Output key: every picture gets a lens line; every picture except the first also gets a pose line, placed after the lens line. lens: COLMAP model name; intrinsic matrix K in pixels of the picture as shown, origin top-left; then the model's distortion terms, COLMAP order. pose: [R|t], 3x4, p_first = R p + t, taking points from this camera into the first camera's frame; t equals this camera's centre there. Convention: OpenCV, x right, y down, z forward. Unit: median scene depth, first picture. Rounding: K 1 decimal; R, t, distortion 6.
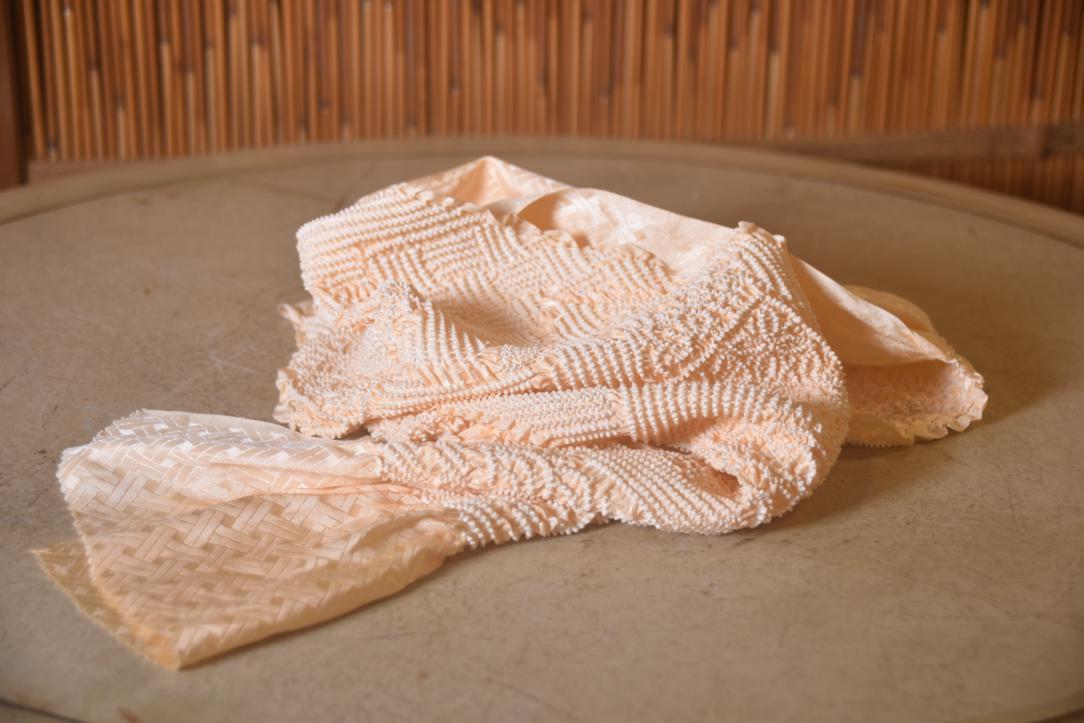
lens RADIAL K [[2425.0, 0, 542.0], [0, 2425.0, 361.5], [0, 0, 1]] dist [0.337187, -0.136220]
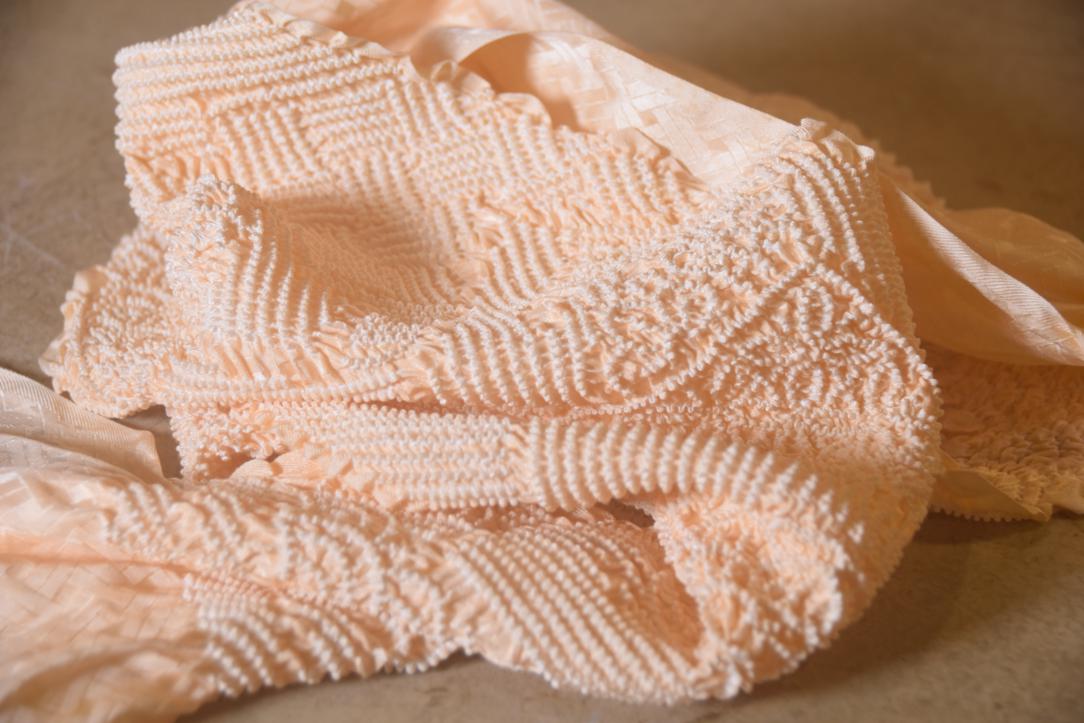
lens RADIAL K [[2425.0, 0, 542.0], [0, 2425.0, 361.5], [0, 0, 1]] dist [0.337187, -0.136220]
pose [[0.987069, 0.098561, -0.126417, 0.105458], [-0.074944, 0.980884, 0.179580, -0.107862], [0.141700, -0.167784, 0.975587, 0.415356]]
